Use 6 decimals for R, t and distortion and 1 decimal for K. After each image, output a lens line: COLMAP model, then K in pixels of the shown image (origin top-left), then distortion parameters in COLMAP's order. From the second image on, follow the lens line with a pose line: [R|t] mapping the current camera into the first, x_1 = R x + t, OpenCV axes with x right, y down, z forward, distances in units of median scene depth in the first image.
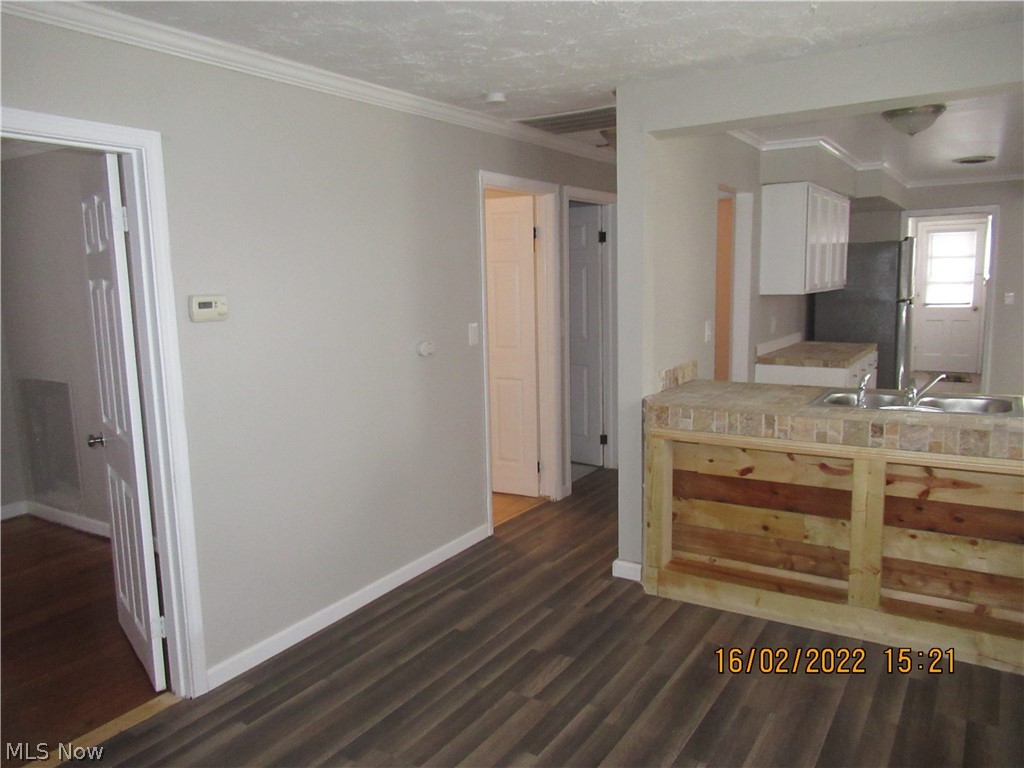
lens RADIAL K [[761.1, 0, 511.4], [0, 761.1, 391.3], [0, 0, 1]] dist [-0.018187, 0.019410]
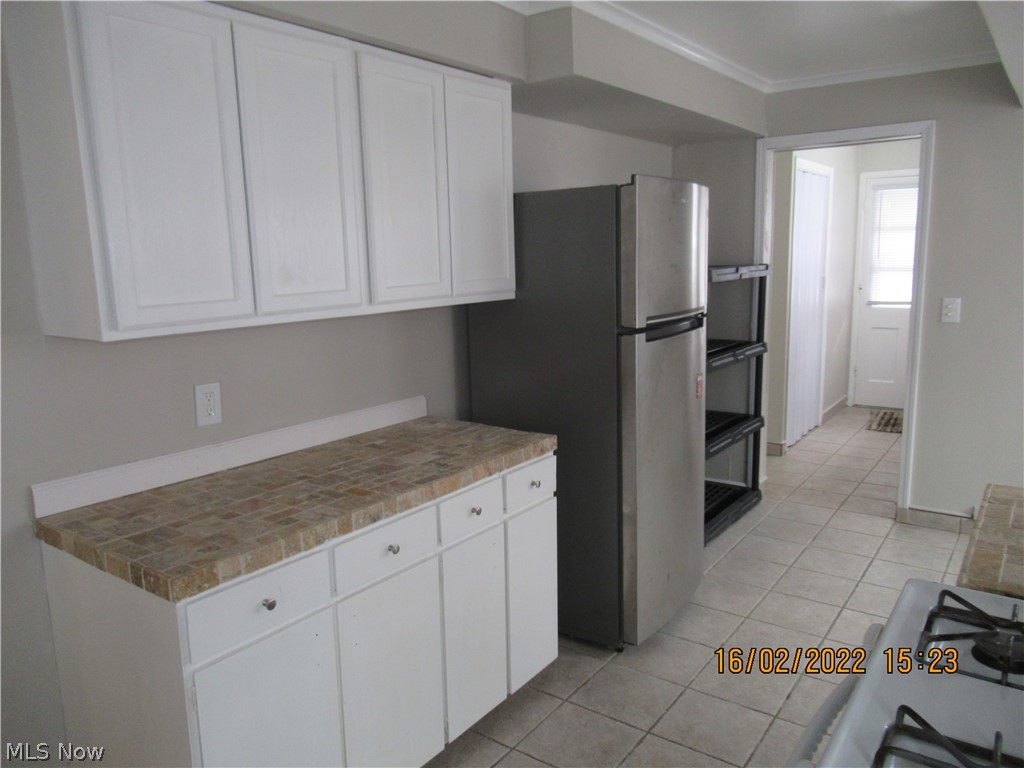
lens RADIAL K [[761.1, 0, 506.5], [0, 761.1, 380.5], [0, 0, 1]] dist [-0.018187, 0.019410]
pose [[0.997959, 0.015021, -0.062067, 0.845482], [-0.013609, 0.999640, 0.023112, -0.180016], [0.062391, -0.022220, 0.997804, 1.034951]]
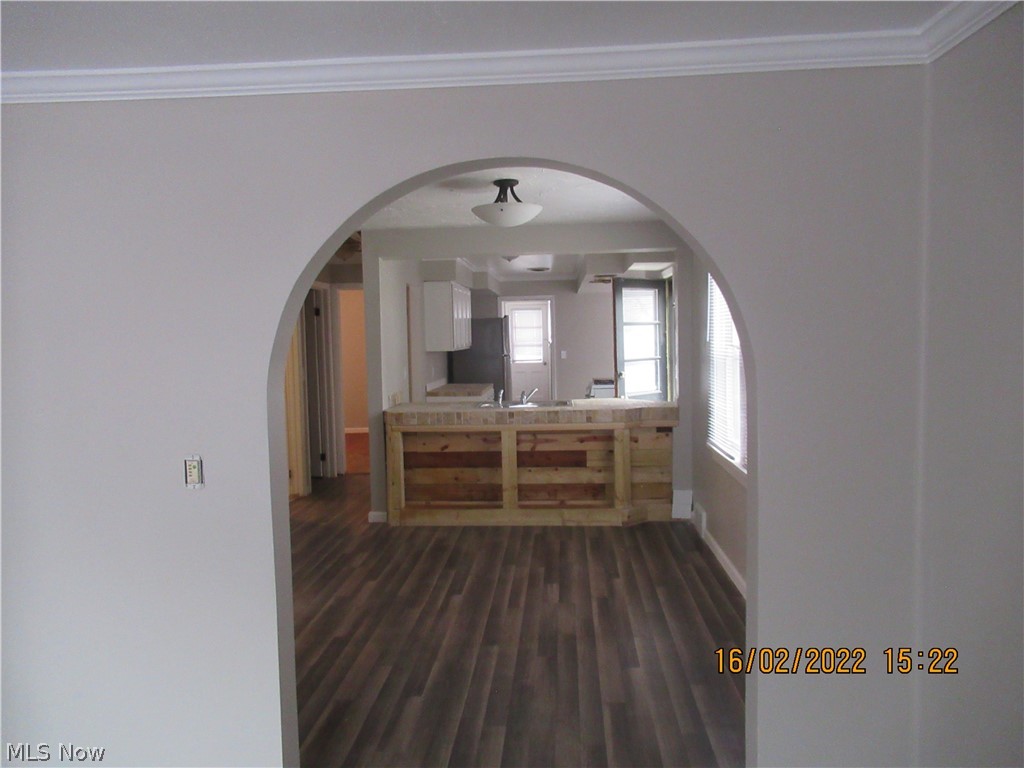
lens RADIAL K [[761.1, 0, 512.7], [0, 761.1, 382.1], [0, 0, 1]] dist [-0.018187, 0.019410]
pose [[0.873337, -0.023247, 0.486562, -0.414983], [0.070678, 0.994338, -0.079354, 0.105329], [-0.481962, 0.103692, 0.870035, -0.642201]]
